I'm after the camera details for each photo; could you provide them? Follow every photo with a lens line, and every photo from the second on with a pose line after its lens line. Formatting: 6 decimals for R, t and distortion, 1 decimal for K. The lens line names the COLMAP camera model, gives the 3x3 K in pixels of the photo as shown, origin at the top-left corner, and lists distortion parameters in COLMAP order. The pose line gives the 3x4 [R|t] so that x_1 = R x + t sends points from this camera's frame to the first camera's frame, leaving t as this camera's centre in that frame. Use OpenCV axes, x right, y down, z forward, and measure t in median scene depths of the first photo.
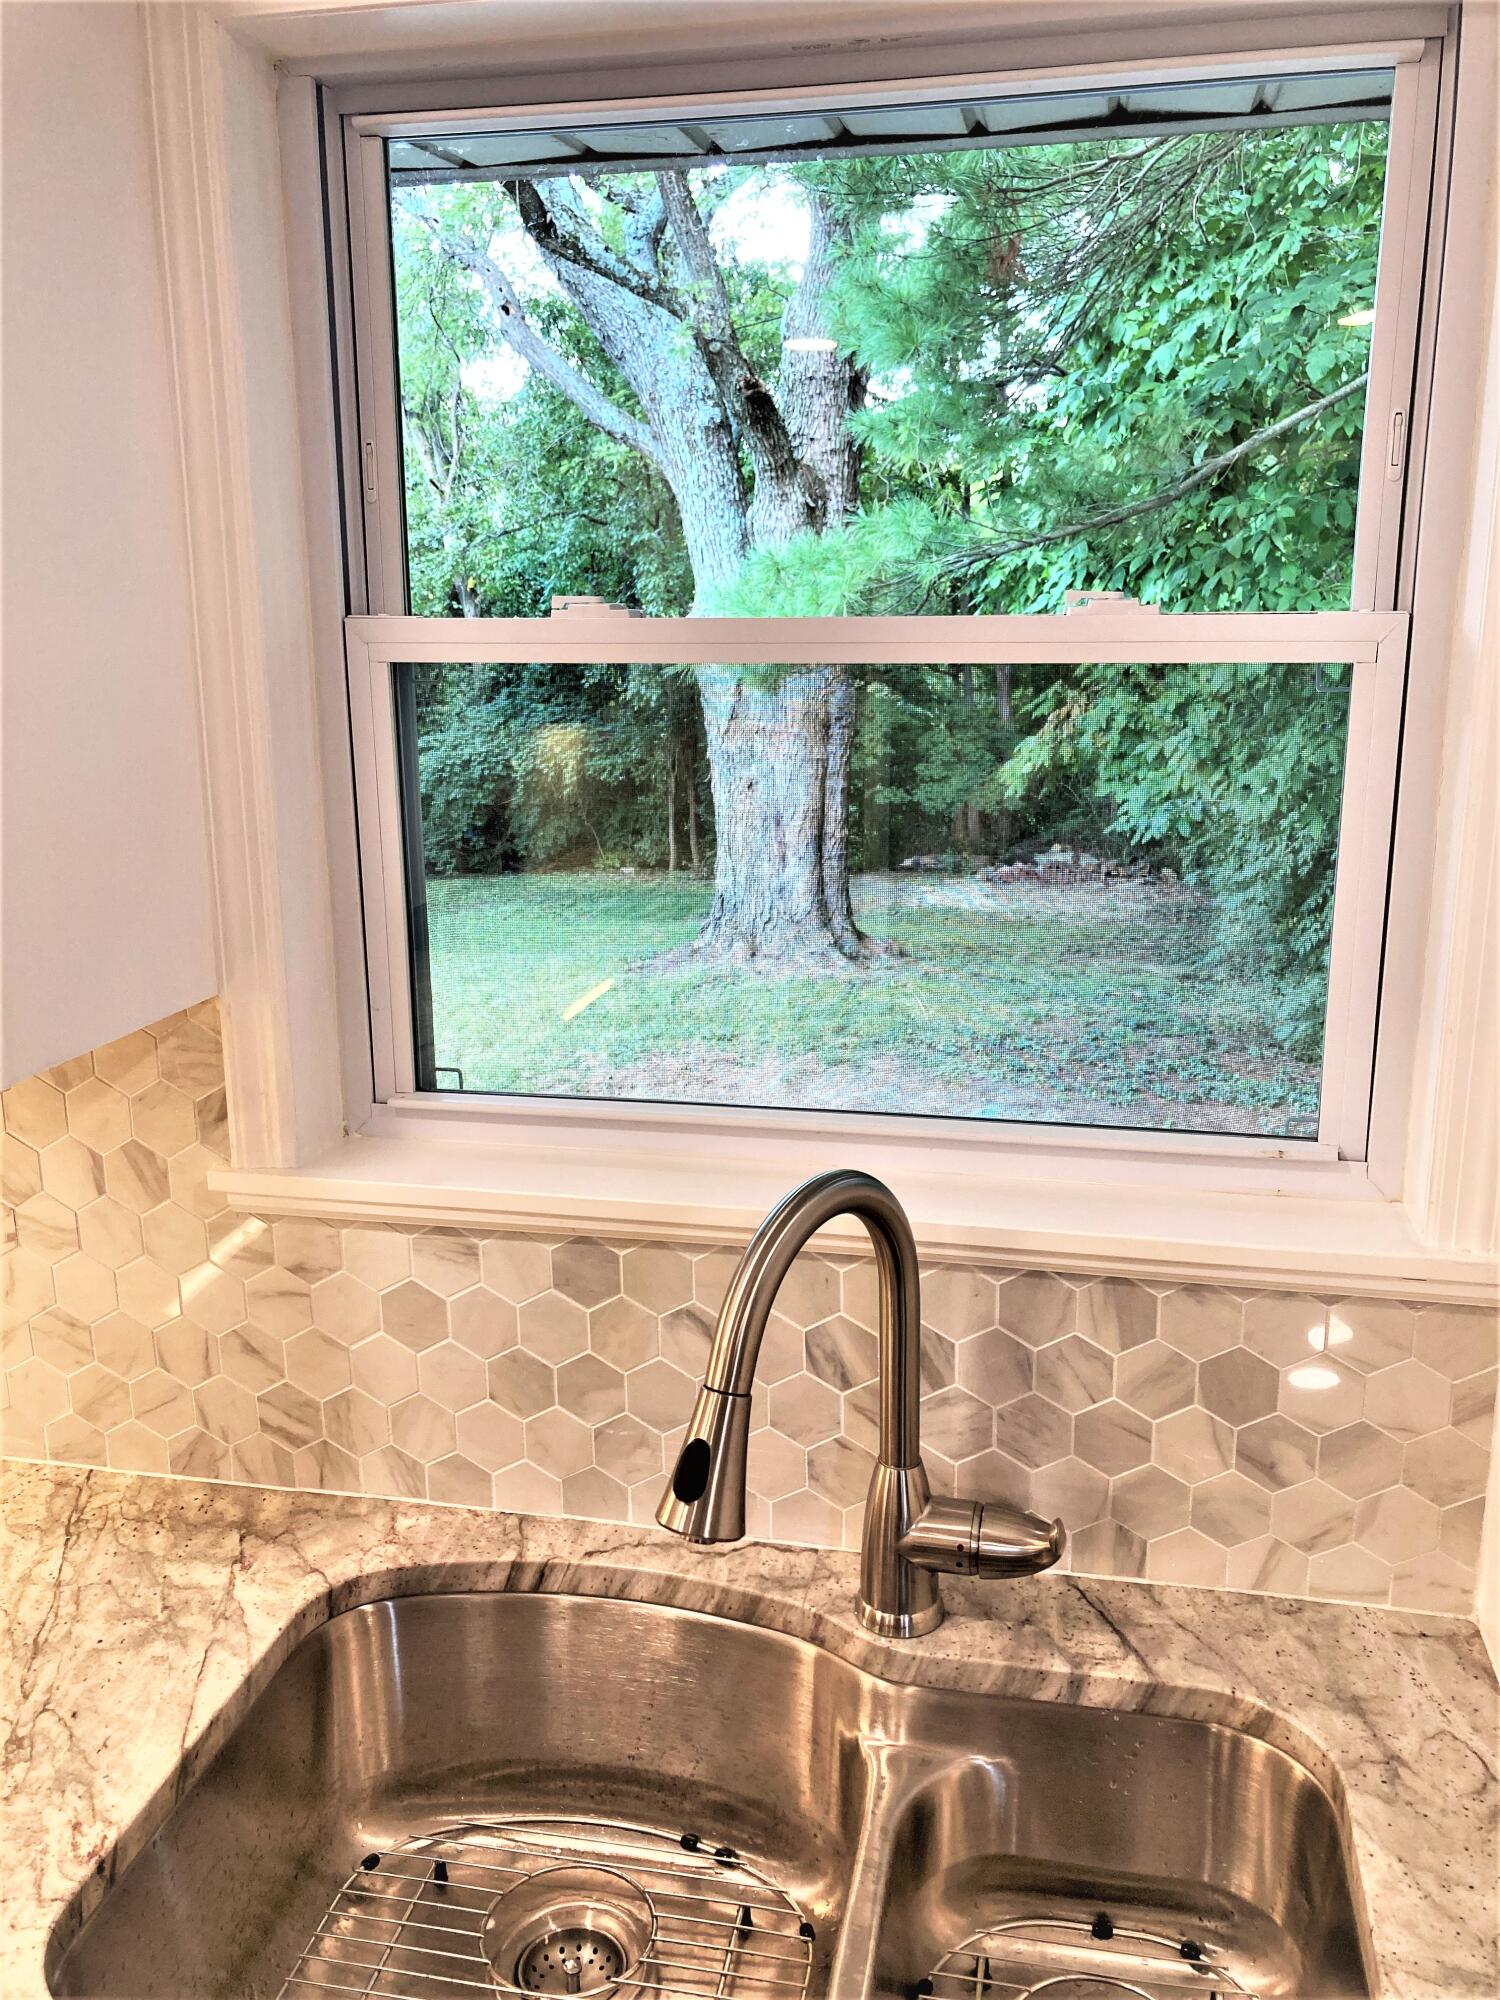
lens RADIAL K [[1673.2, 0, 750.0], [0, 1673.2, 1000.0], [0, 0, 1]] dist [-0.002916, -0.004054]
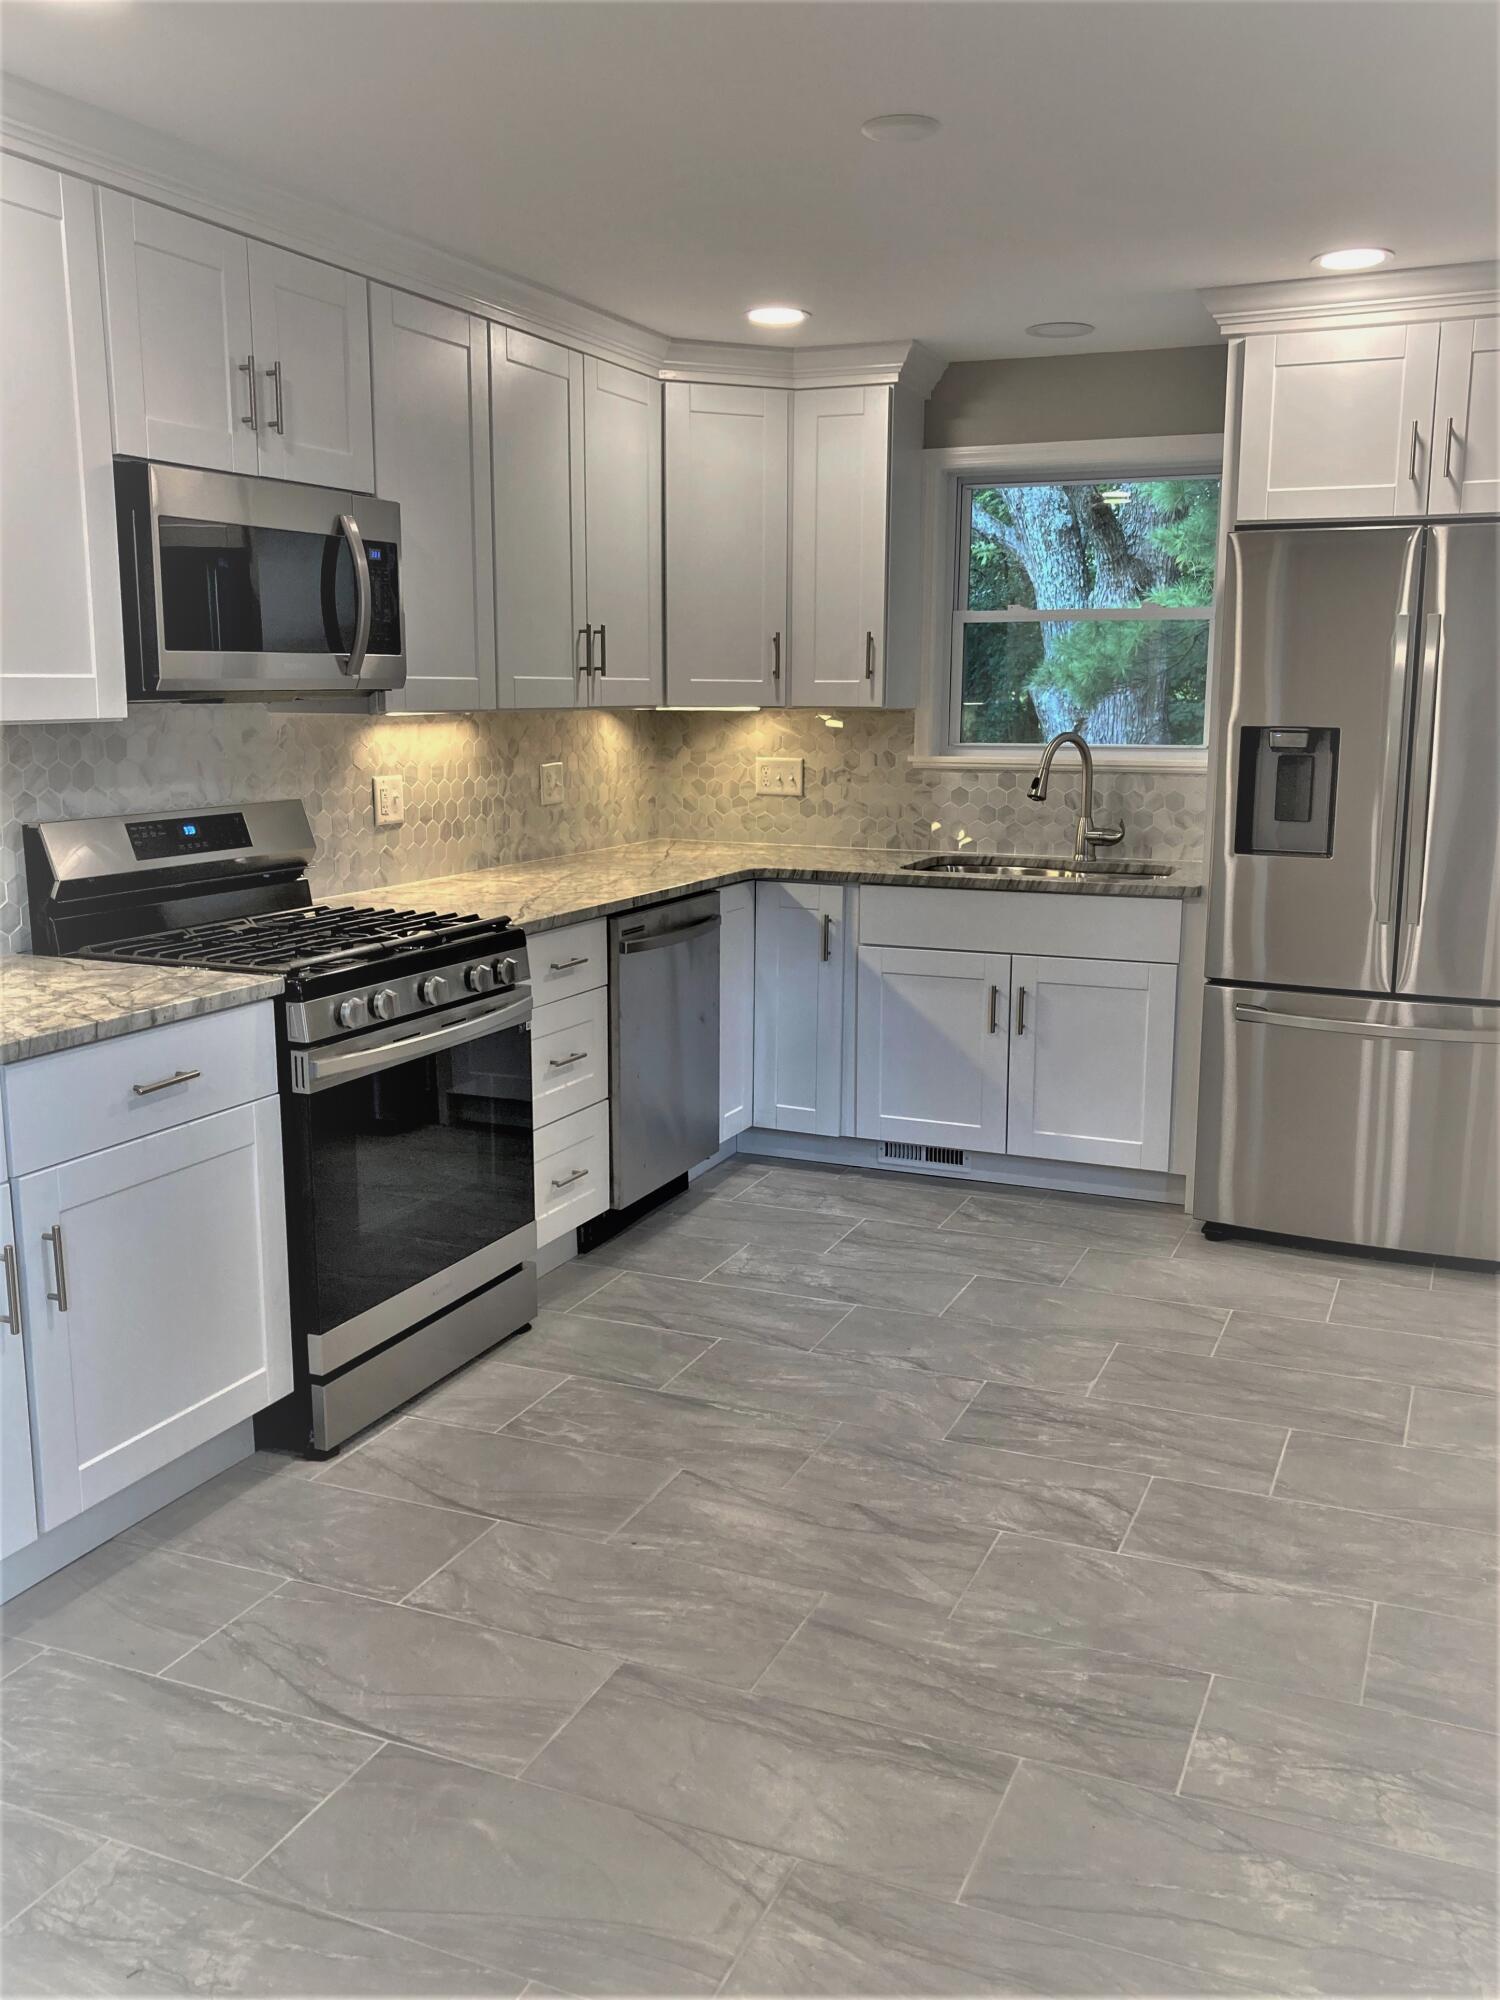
lens RADIAL K [[1680.6, 0, 750.0], [0, 1680.6, 1000.0], [0, 0, 1]] dist [0.180701, -0.507310]
pose [[0.979996, 0.047472, -0.193272, 0.093000], [-0.057776, 0.997174, -0.048029, 0.839796], [0.190446, 0.058235, 0.979969, -2.746366]]
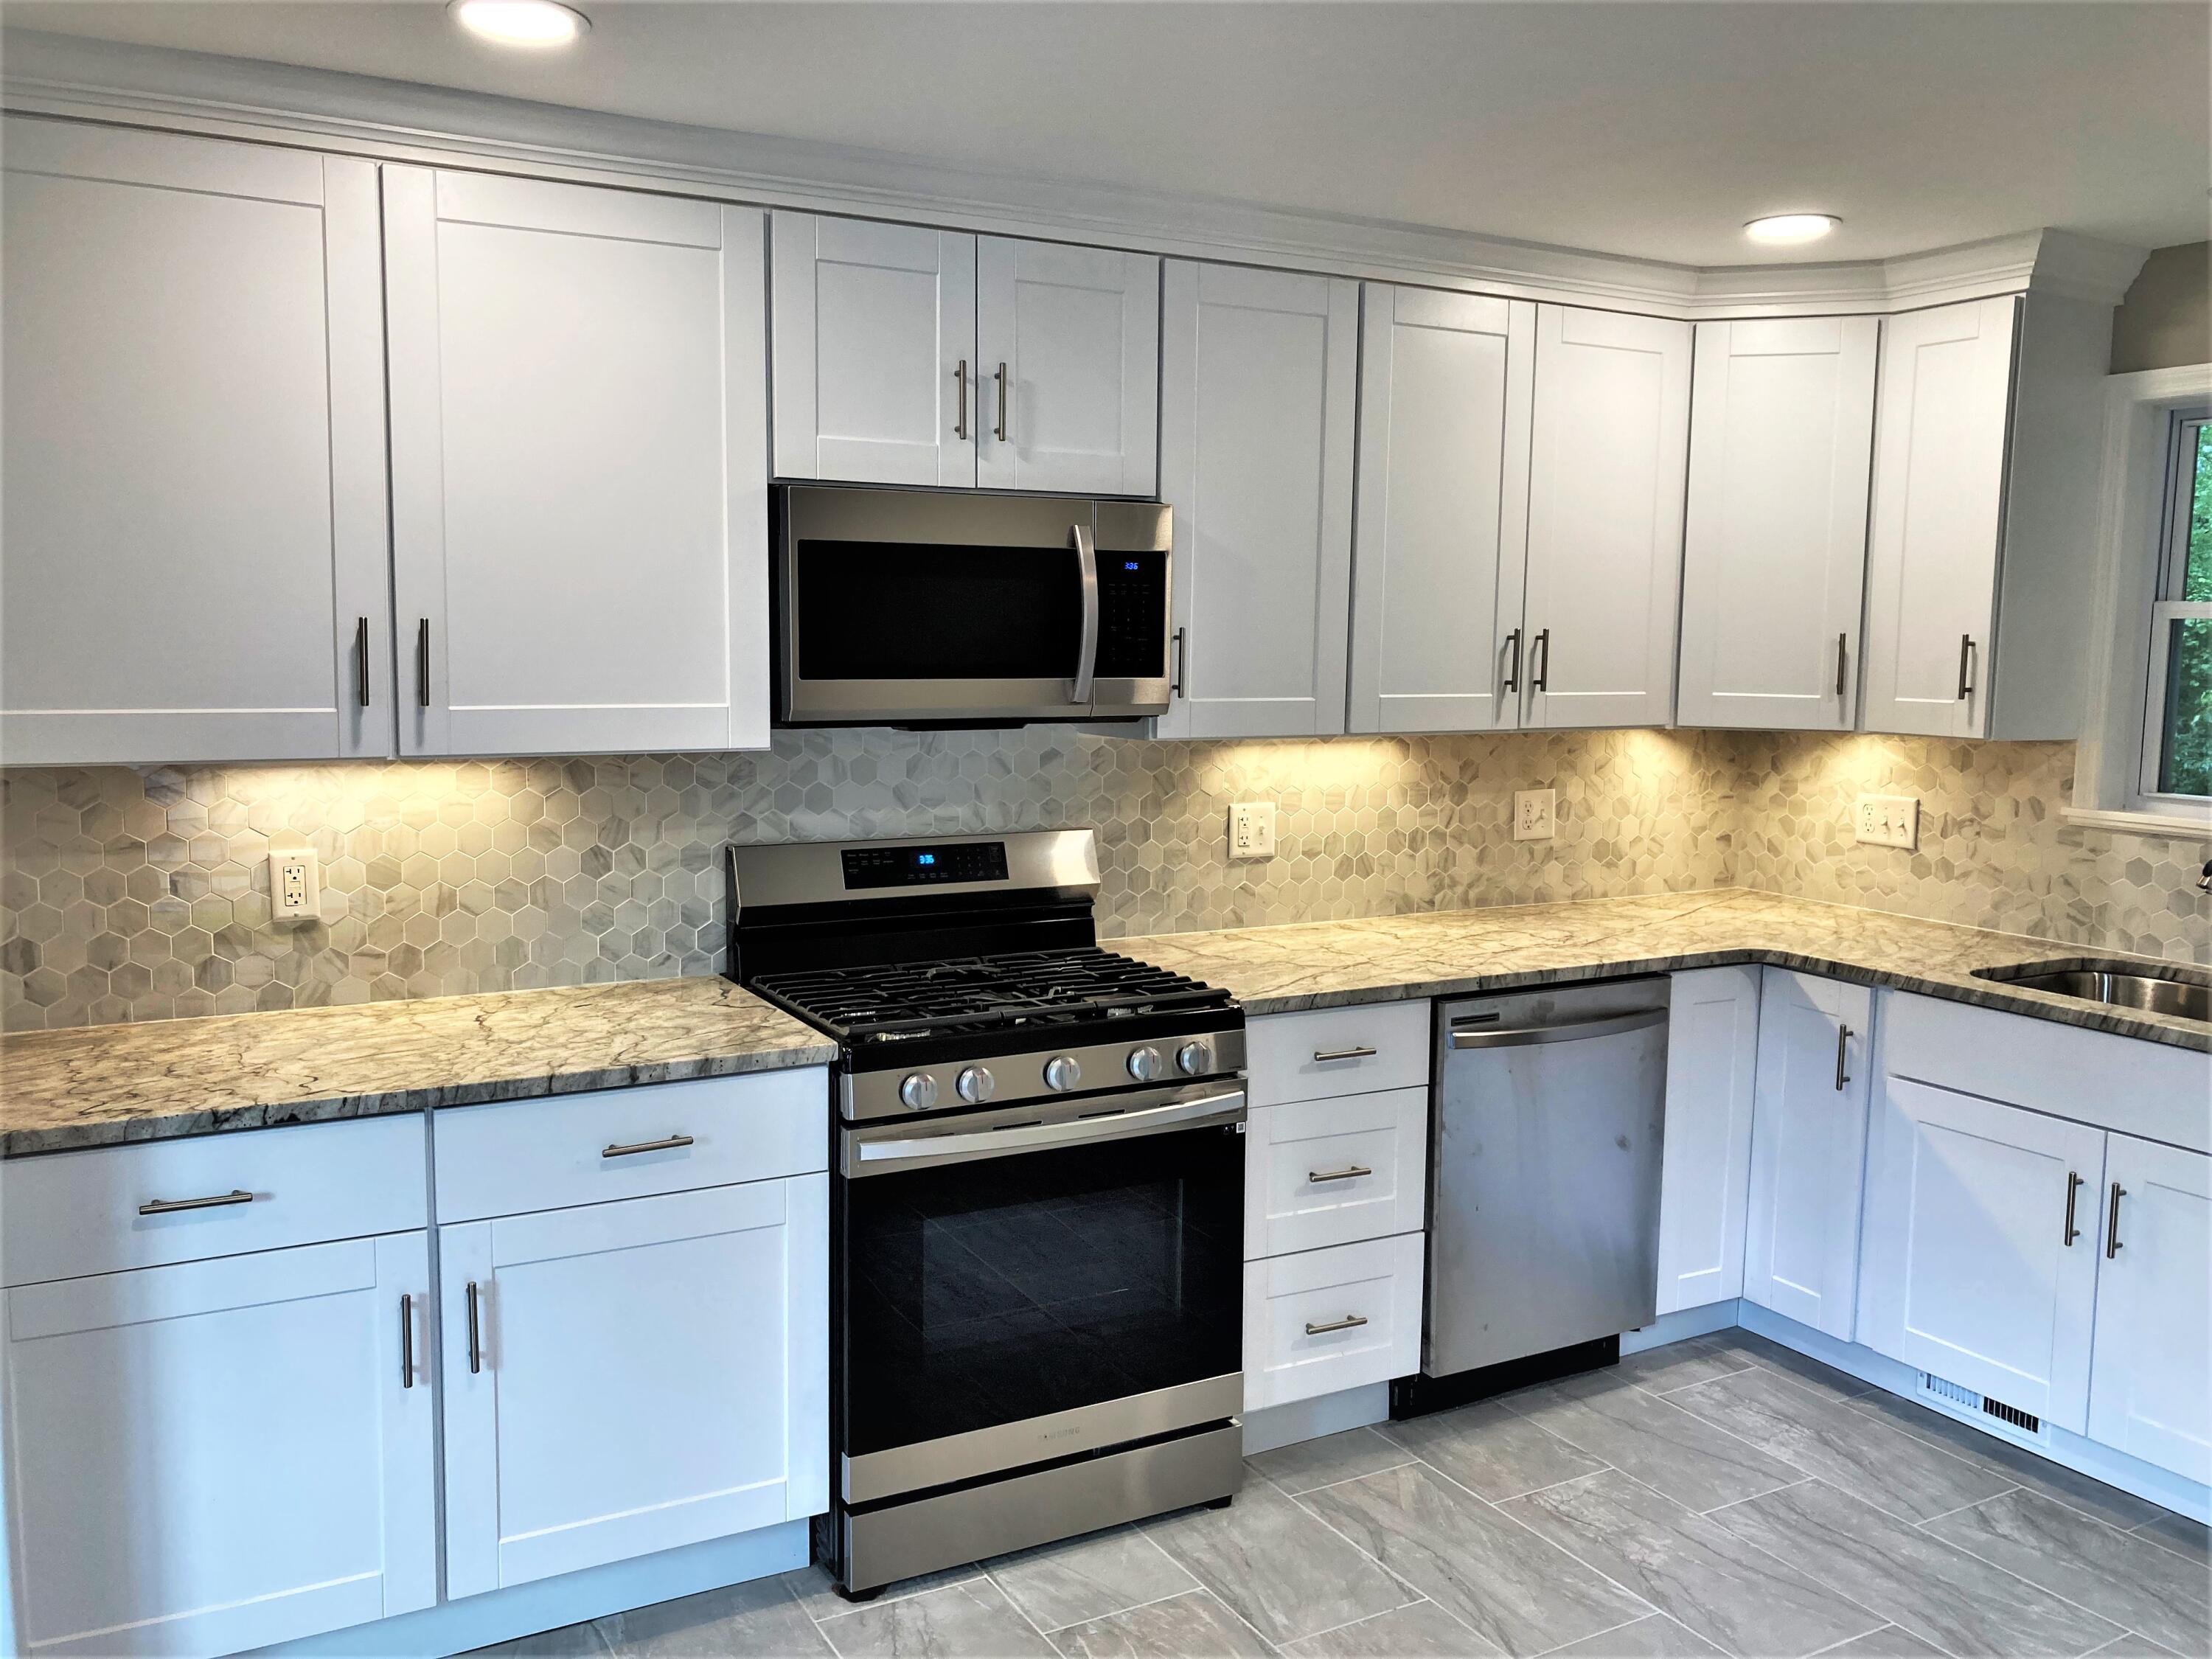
lens RADIAL K [[1786.9, 0, 1106.0], [0, 1786.9, 829.5], [0, 0, 1]] dist [0.053702, -0.047748]
pose [[0.661543, 0.097679, -0.743518, 0.777452], [-0.193820, 0.980063, -0.043696, 0.536285], [0.724427, 0.173016, 0.667286, -1.928033]]
